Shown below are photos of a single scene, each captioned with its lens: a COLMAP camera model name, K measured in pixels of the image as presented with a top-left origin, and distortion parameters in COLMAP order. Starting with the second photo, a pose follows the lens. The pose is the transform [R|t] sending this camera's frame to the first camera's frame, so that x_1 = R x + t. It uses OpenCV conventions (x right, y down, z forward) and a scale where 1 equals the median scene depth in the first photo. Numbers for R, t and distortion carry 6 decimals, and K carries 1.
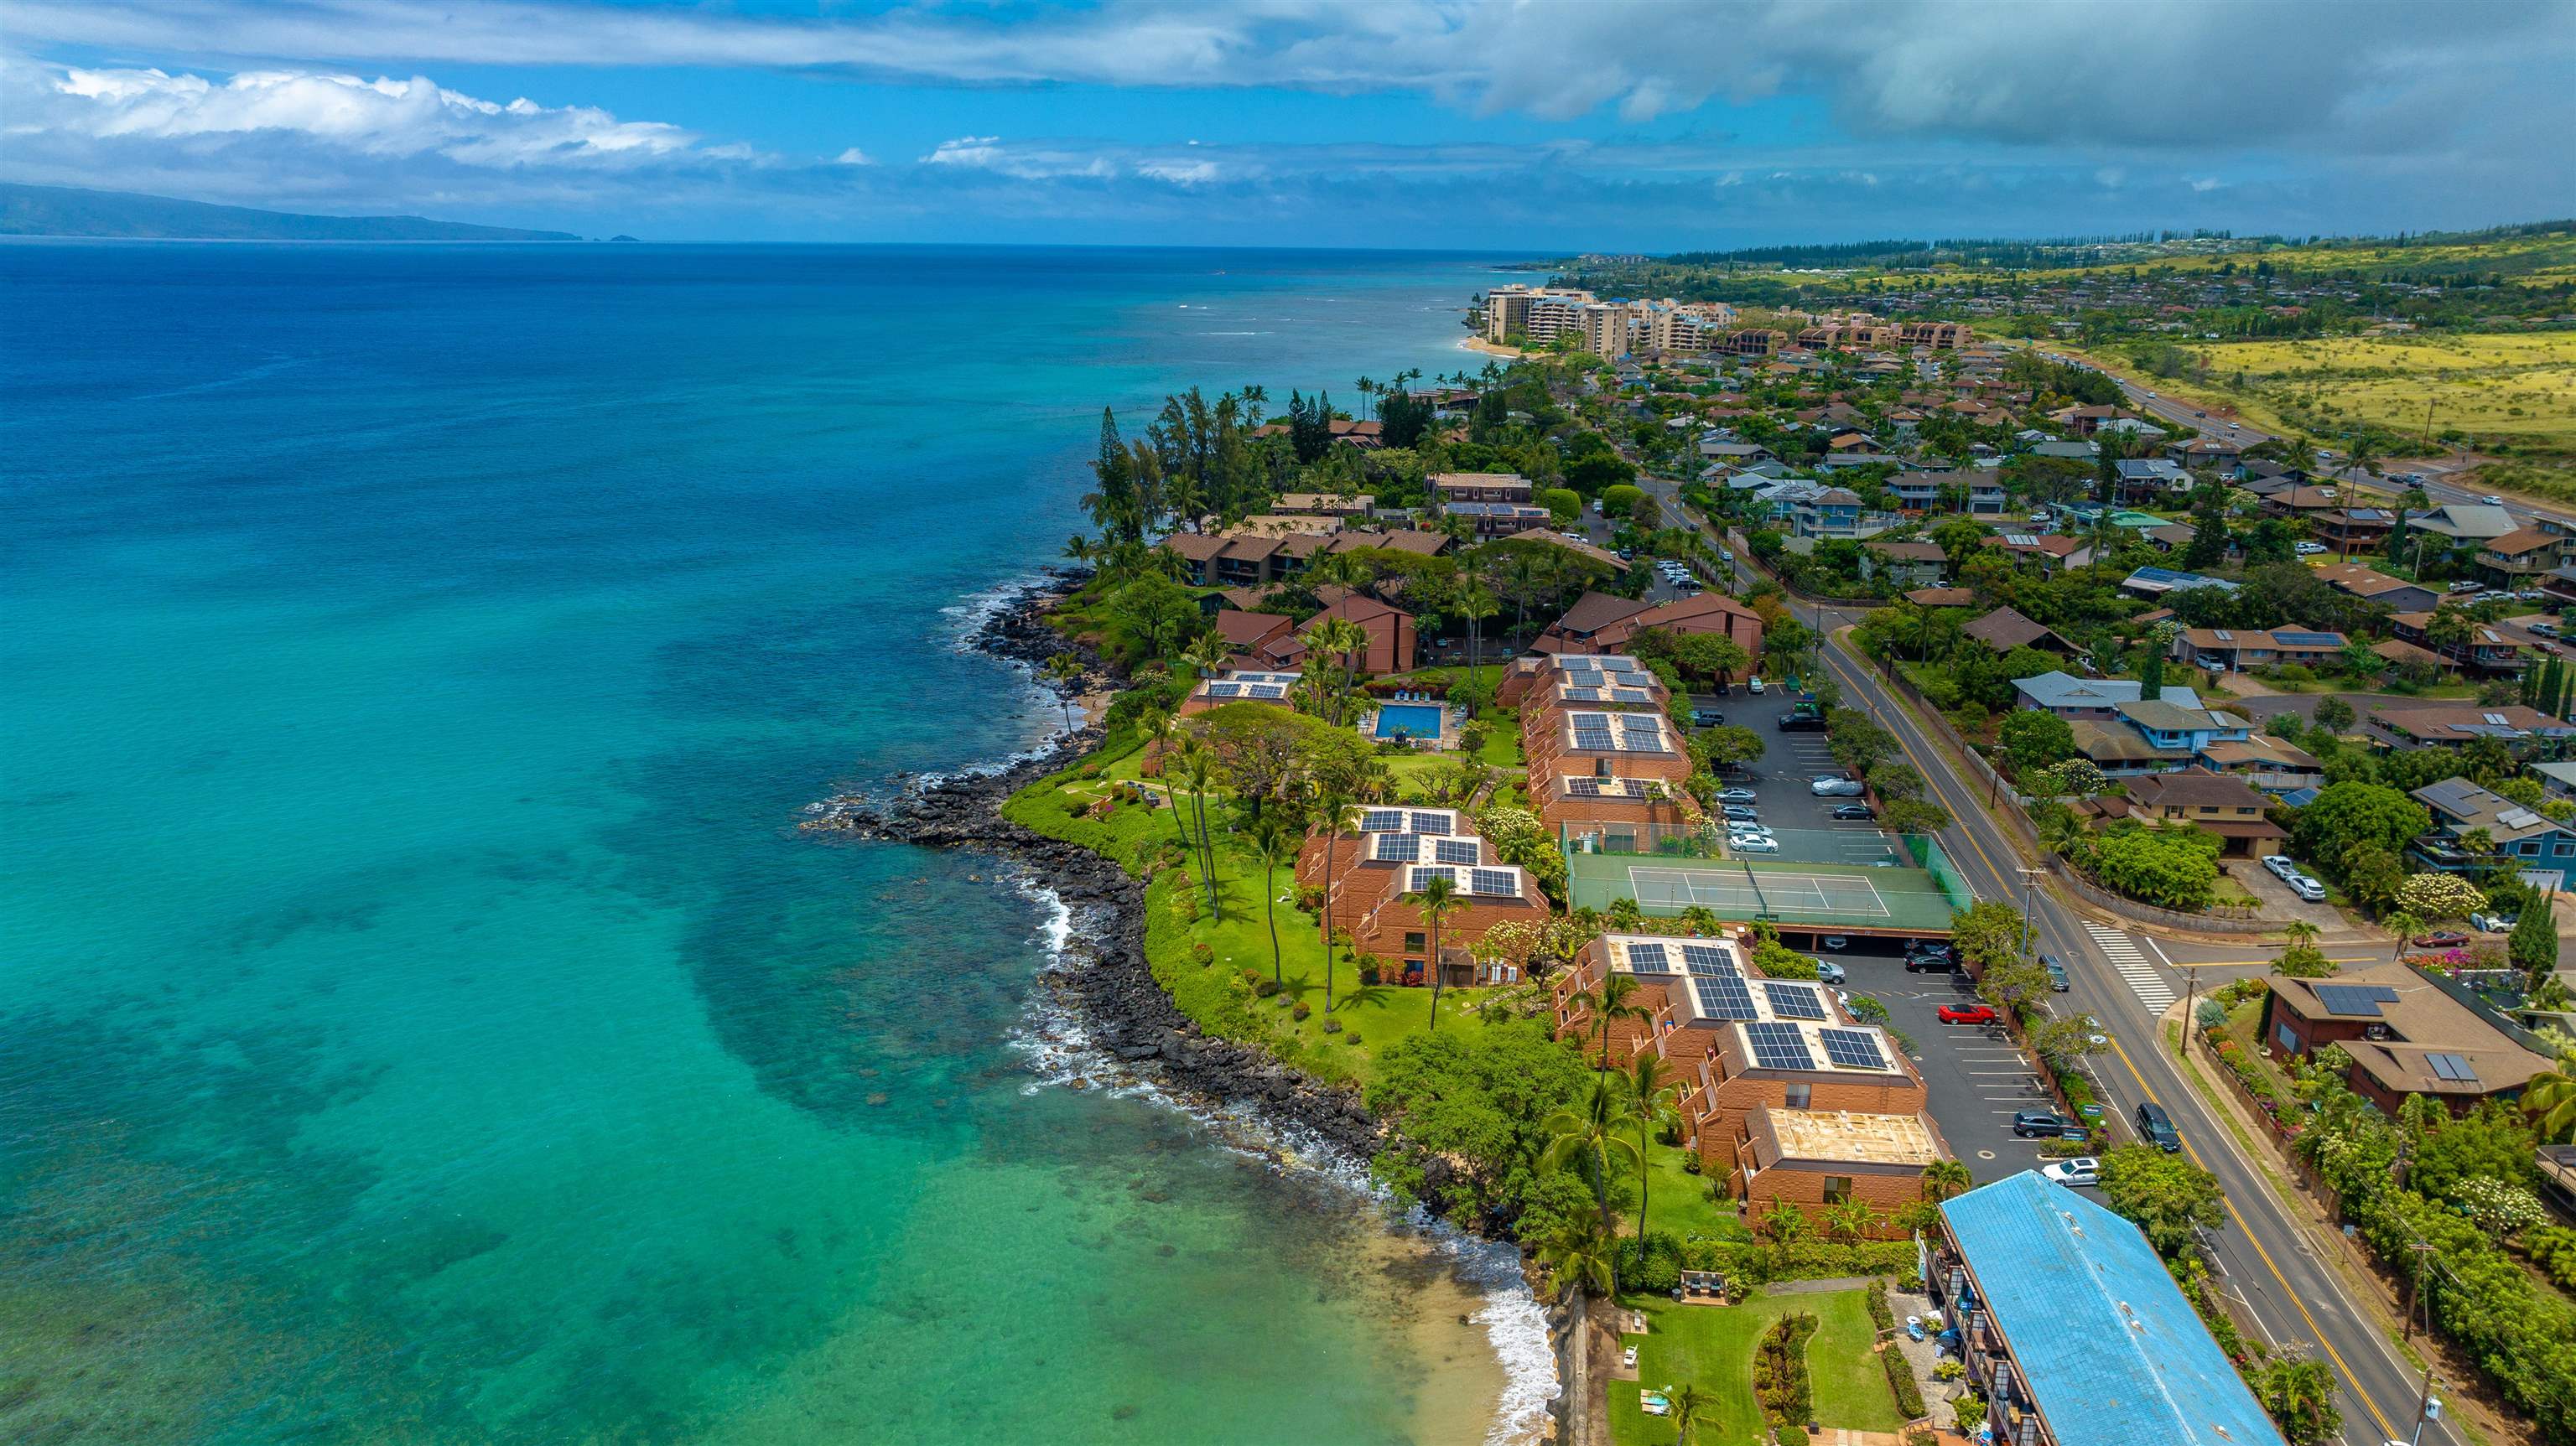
lens RADIAL K [[1824.9, 0, 1288.0], [0, 1824.9, 723.0], [0, 0, 1]] dist [-0.037047, 0.043154]
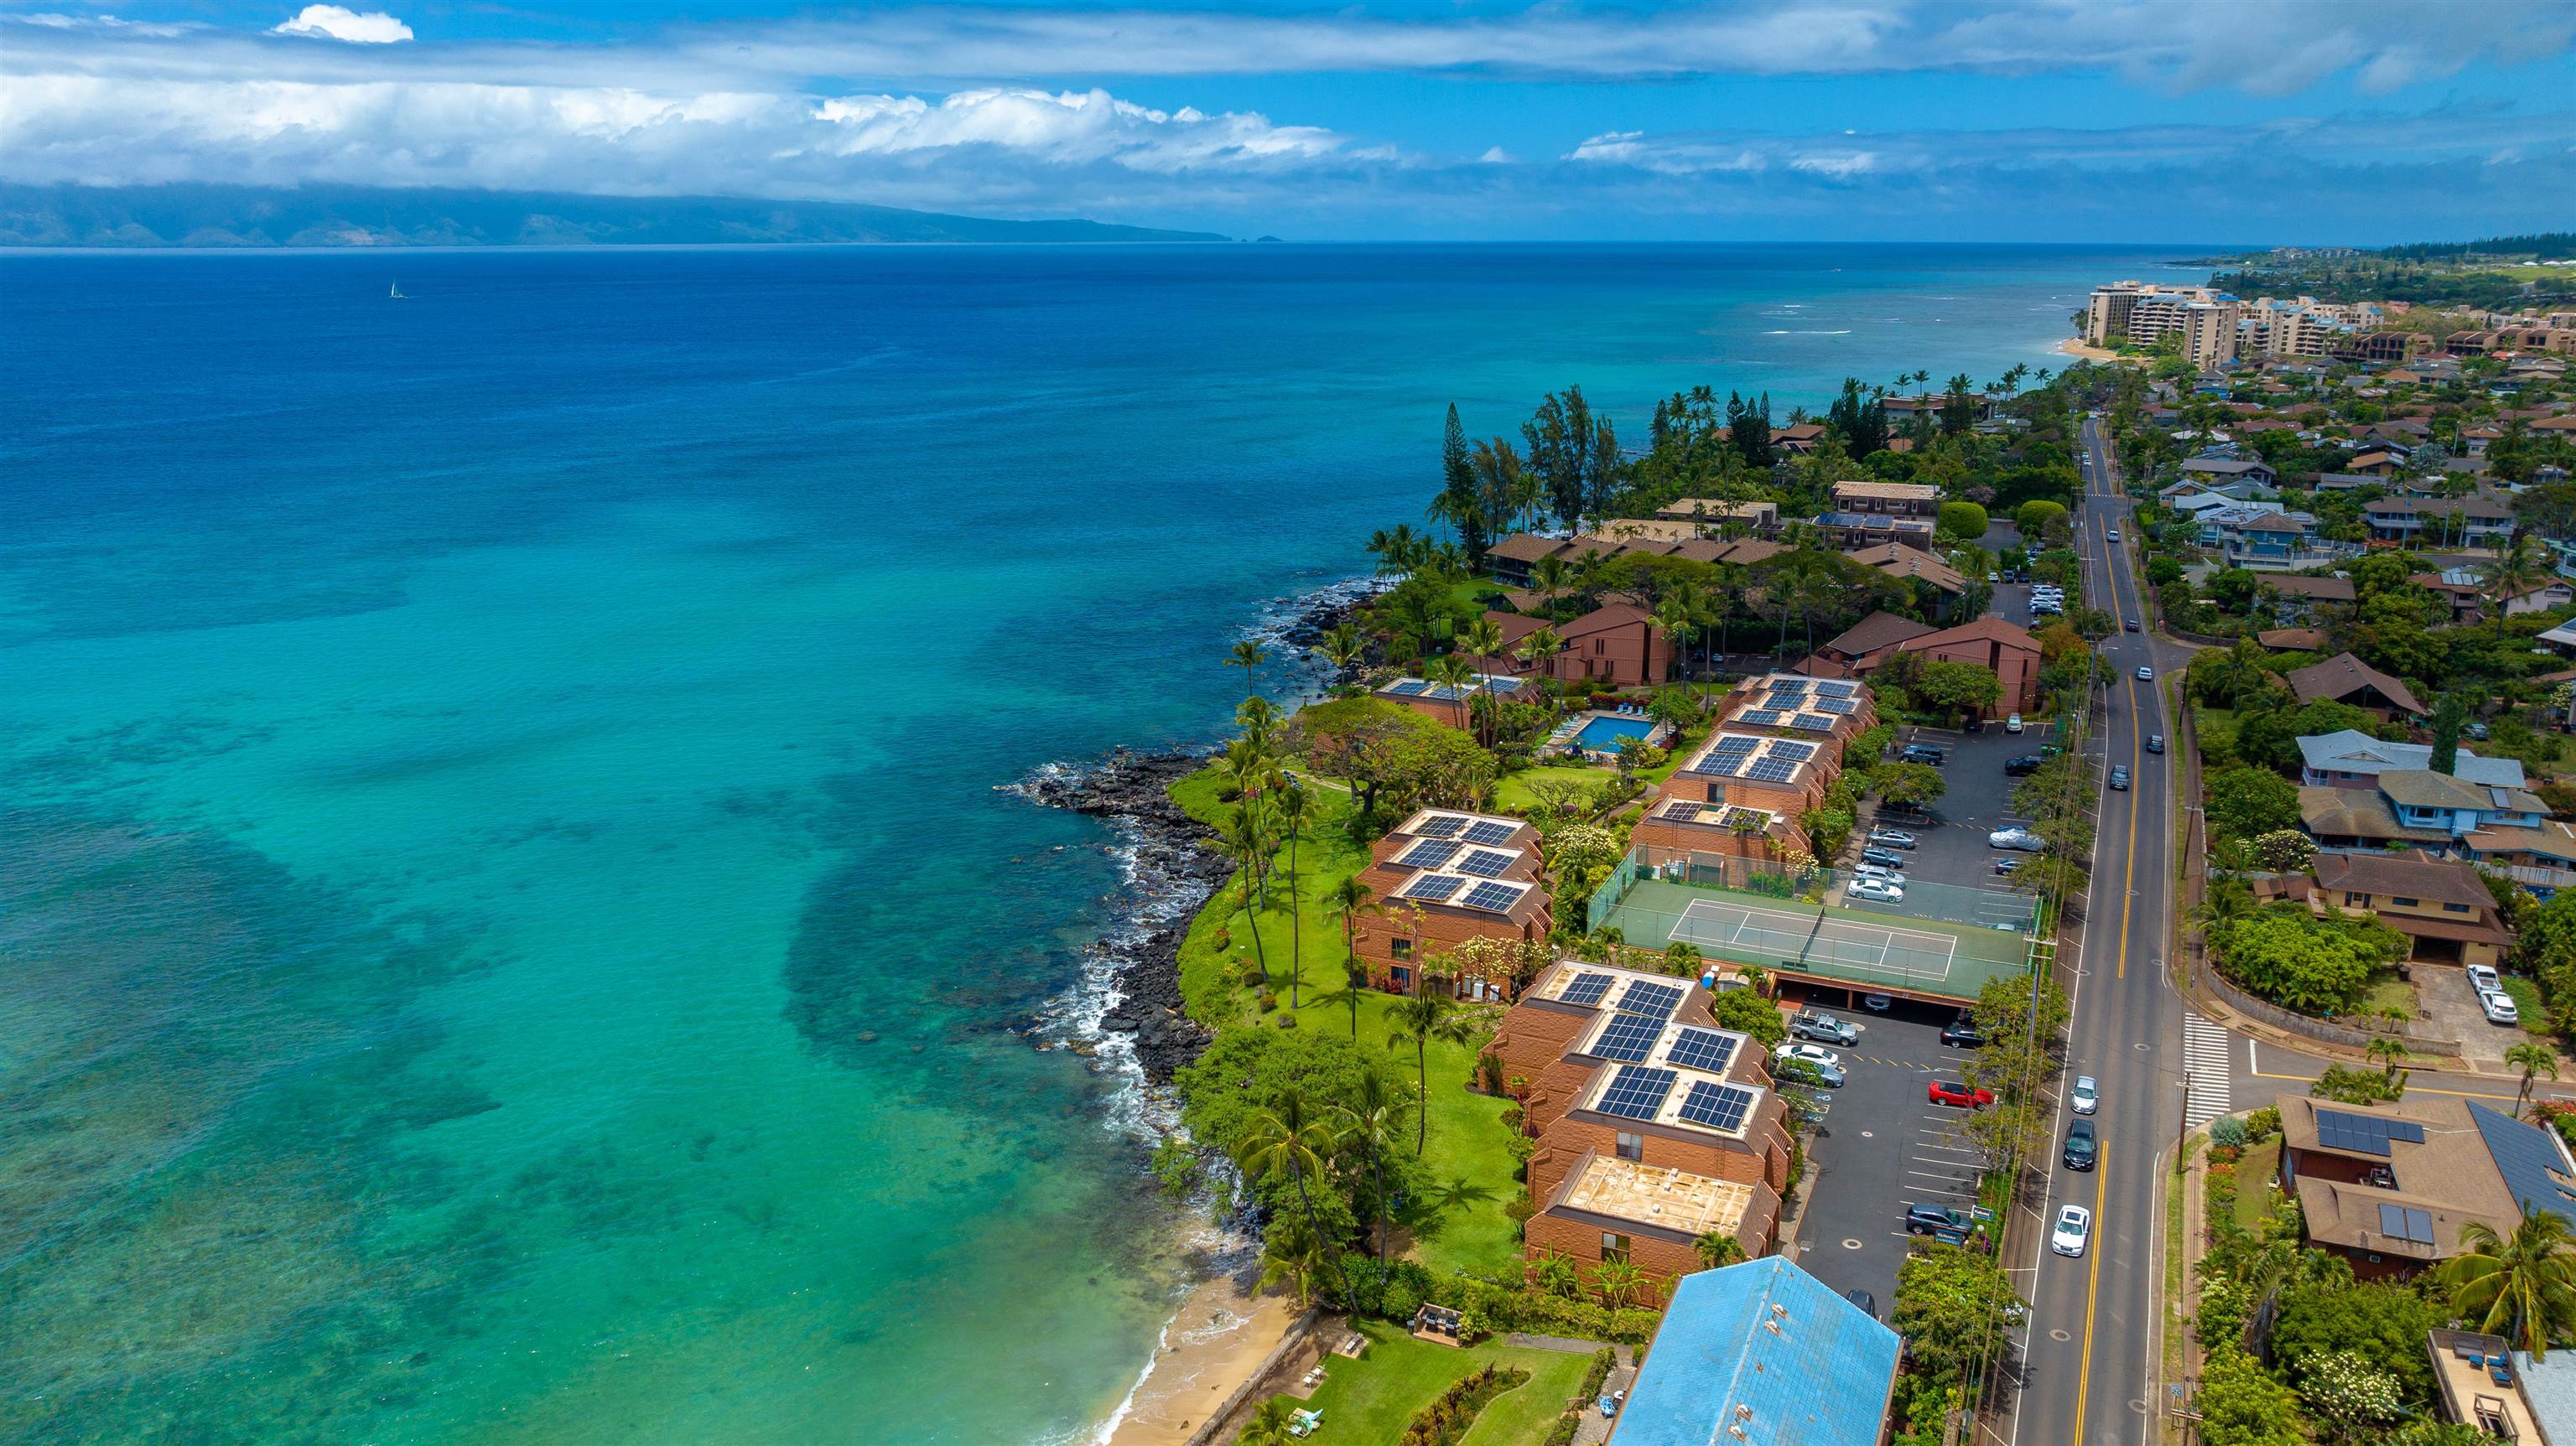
lens RADIAL K [[1859.6, 0, 1288.0], [0, 1859.6, 723.0], [0, 0, 1]] dist [-0.026682, 0.009449]
pose [[0.944121, 0.071469, -0.321757, 0.129820], [-0.072583, 0.997326, 0.008549, -0.001784], [0.321507, 0.015283, 0.946784, 0.014399]]
